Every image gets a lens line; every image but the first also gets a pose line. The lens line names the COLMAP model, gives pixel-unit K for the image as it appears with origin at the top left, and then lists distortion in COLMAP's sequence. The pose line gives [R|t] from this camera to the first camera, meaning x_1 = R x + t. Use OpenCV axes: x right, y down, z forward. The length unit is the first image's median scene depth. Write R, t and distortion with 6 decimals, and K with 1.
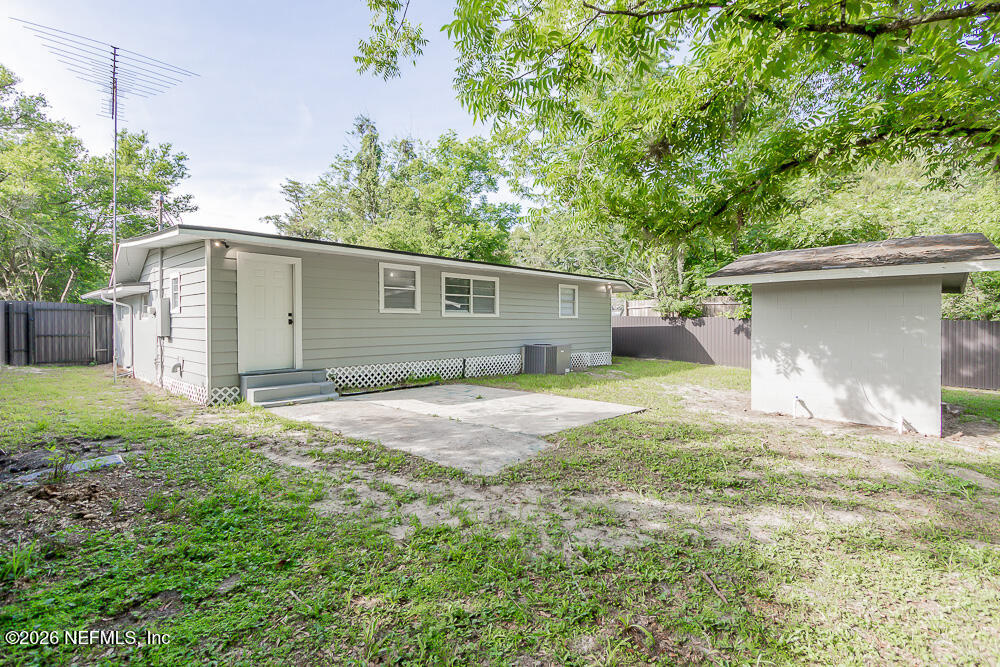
lens RADIAL K [[464.9, 0, 500.0], [0, 464.9, 333.5], [0, 0, 1]] dist [-0.000002, 0.000327]
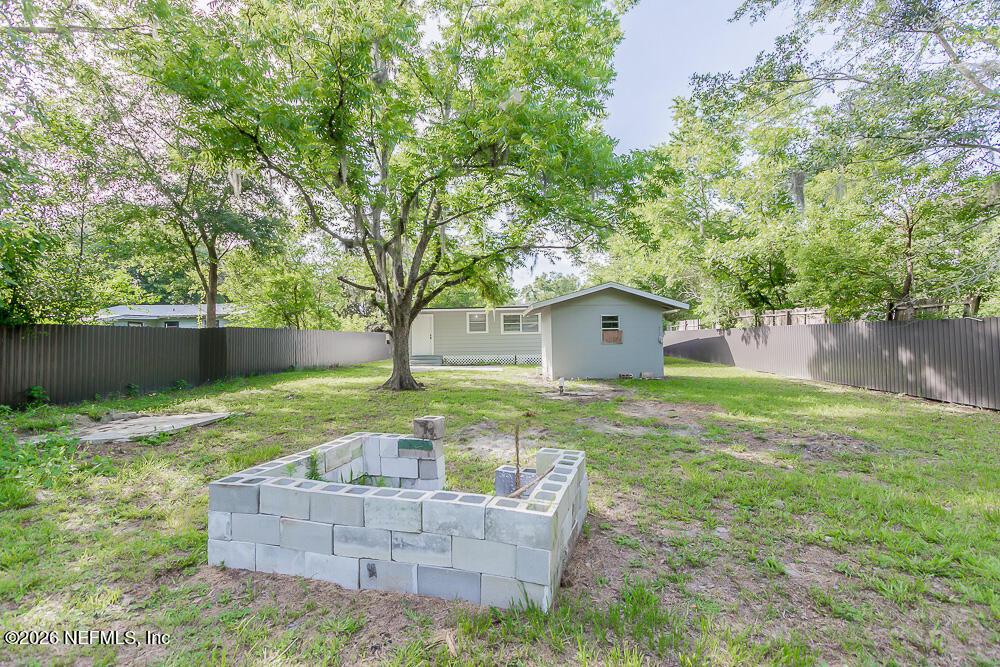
lens RADIAL K [[477.0, 0, 489.7], [0, 477.0, 330.8], [0, 0, 1]] dist [-0.000103, 0.000114]
pose [[0.649295, -0.034900, -0.759735, 1.566648], [-0.005551, 0.998702, -0.050622, 0.060717], [0.760516, 0.037086, 0.648259, -0.452408]]
